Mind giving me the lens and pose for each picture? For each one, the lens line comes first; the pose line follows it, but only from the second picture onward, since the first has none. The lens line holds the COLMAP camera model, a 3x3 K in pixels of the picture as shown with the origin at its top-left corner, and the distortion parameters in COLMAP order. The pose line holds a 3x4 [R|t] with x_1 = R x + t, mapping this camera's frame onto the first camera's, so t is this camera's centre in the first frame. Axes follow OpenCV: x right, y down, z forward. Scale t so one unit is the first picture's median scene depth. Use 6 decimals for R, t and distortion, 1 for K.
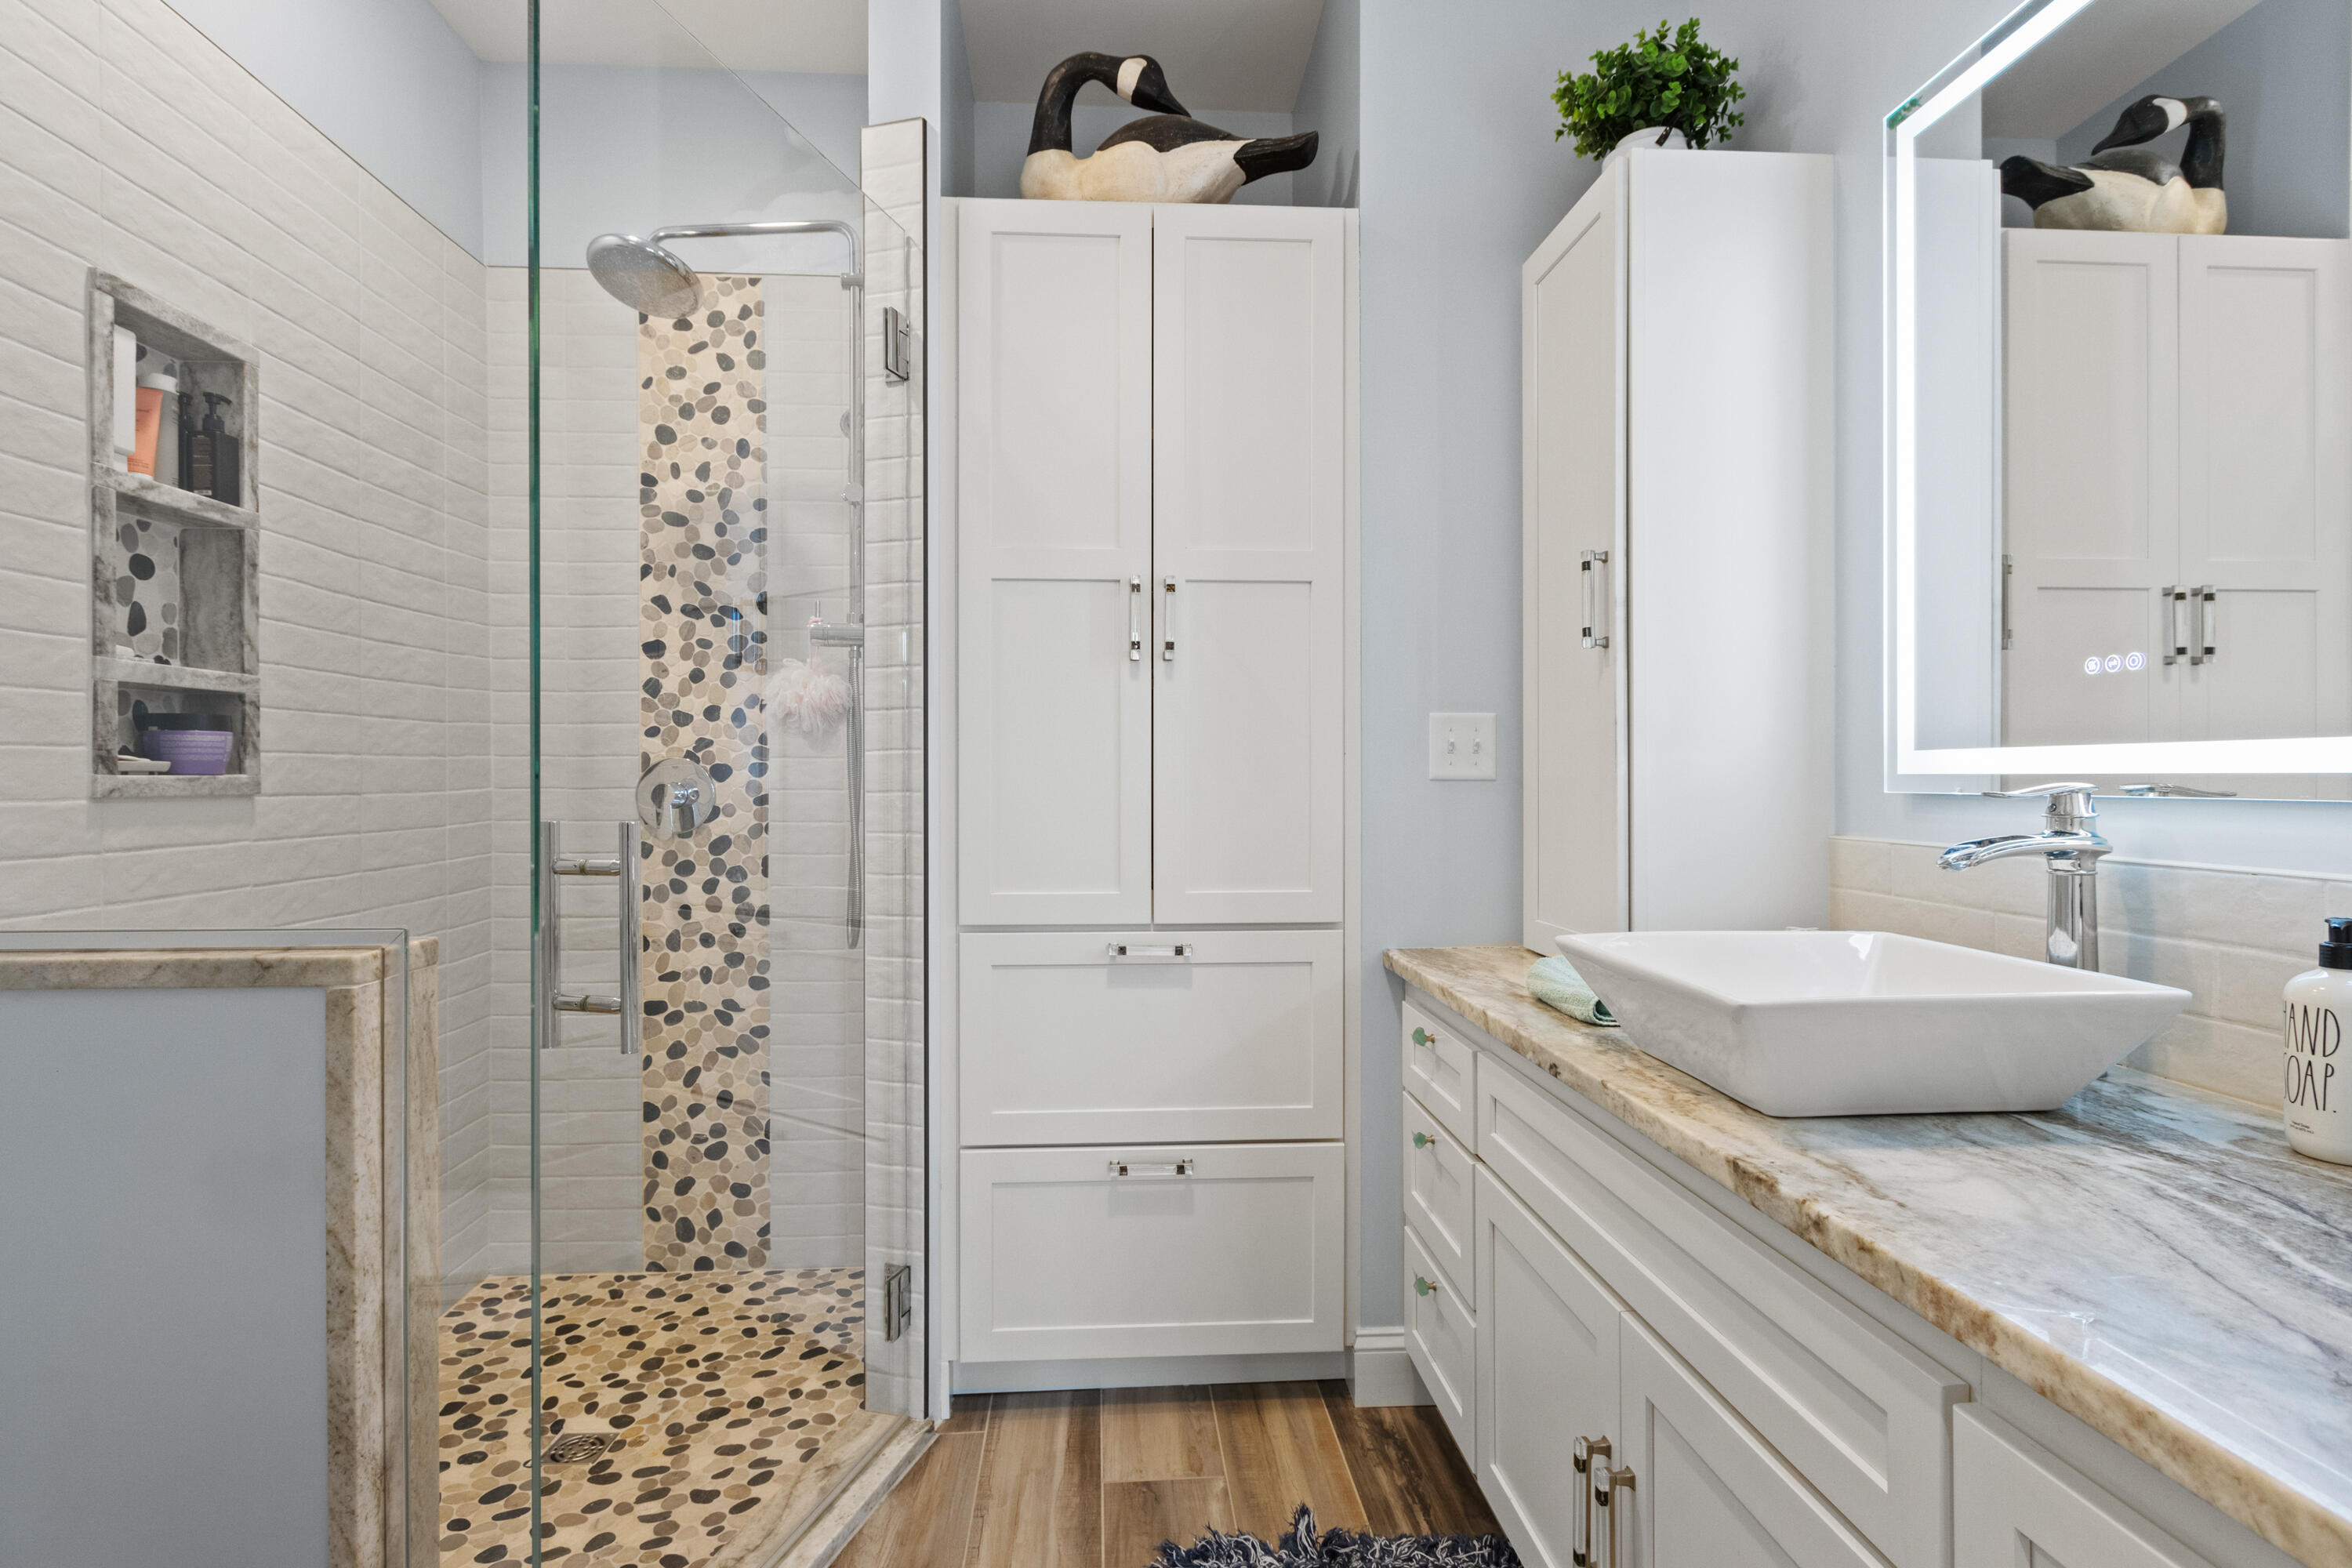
lens RADIAL K [[1193.3, 0, 1176.0], [0, 1193.3, 784.0], [0, 0, 1]] dist [0.004319, 0.000265]
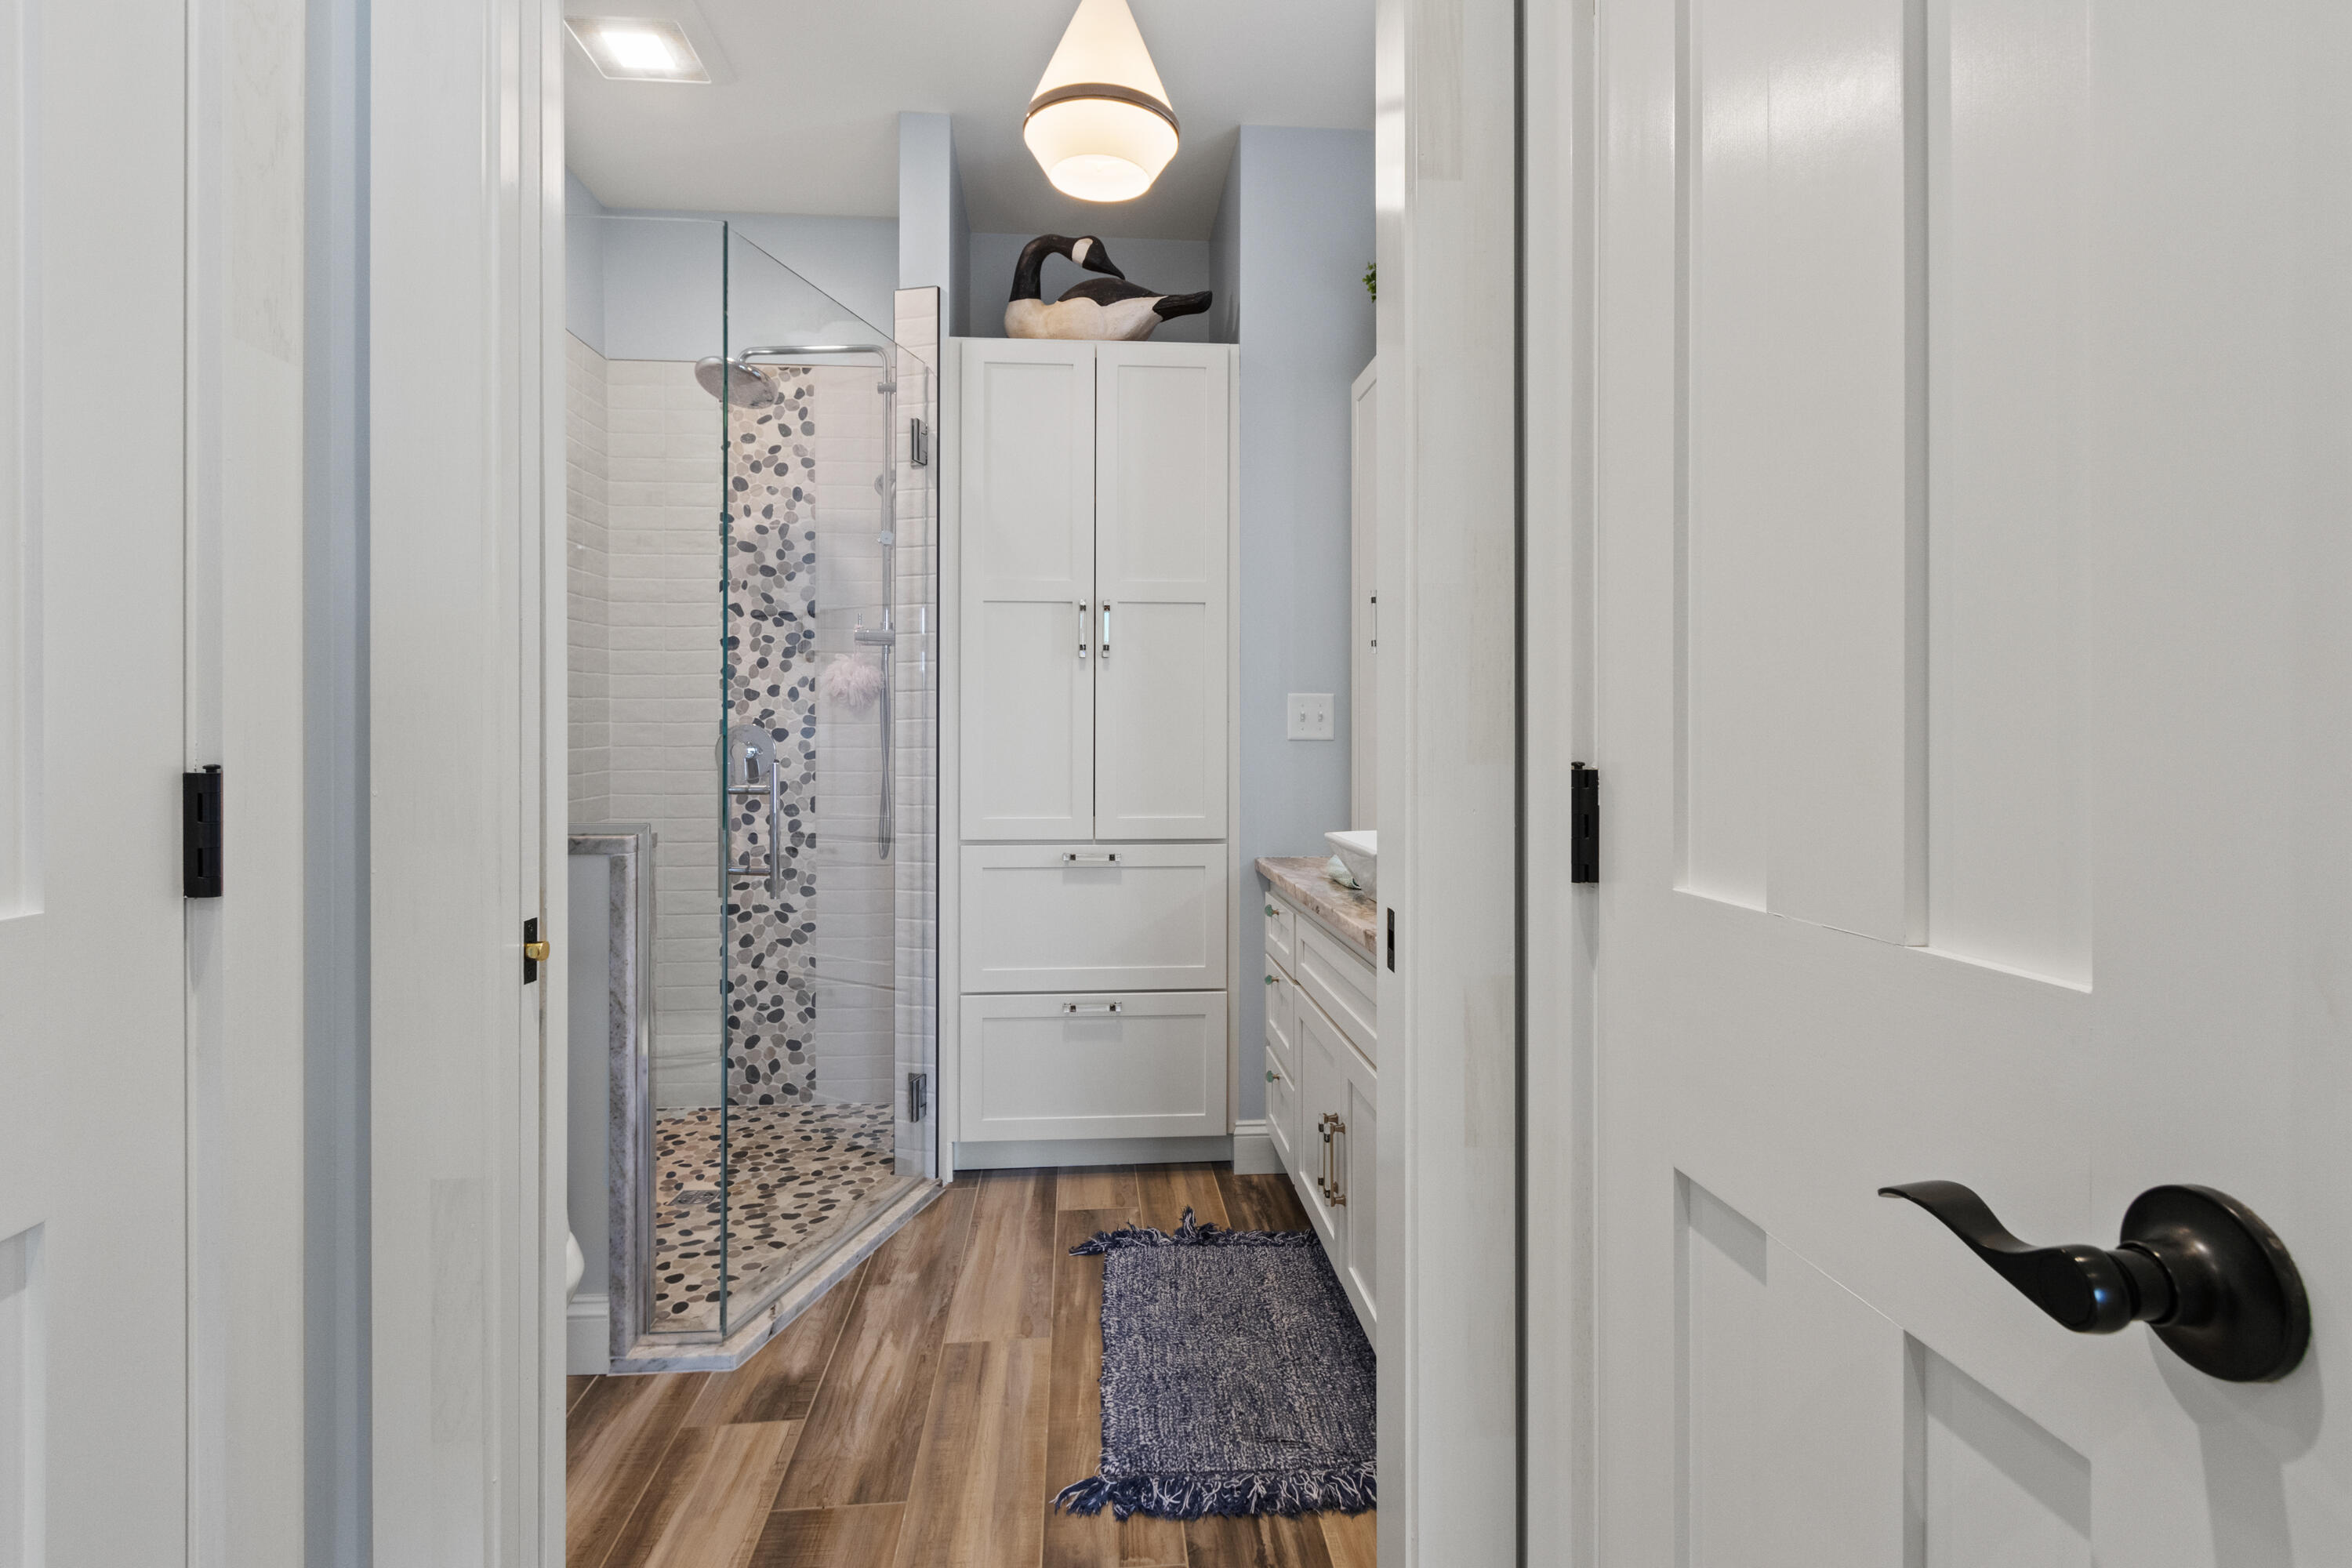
lens RADIAL K [[1193.1, 0, 1179.7], [0, 1193.1, 733.6], [0, 0, 1]] dist [-0.002221, -0.000063]
pose [[0.999853, 0.001398, 0.017081, 0.057830], [-0.001188, 0.999924, -0.012276, 0.006336], [-0.017096, 0.012254, 0.999779, -0.439421]]
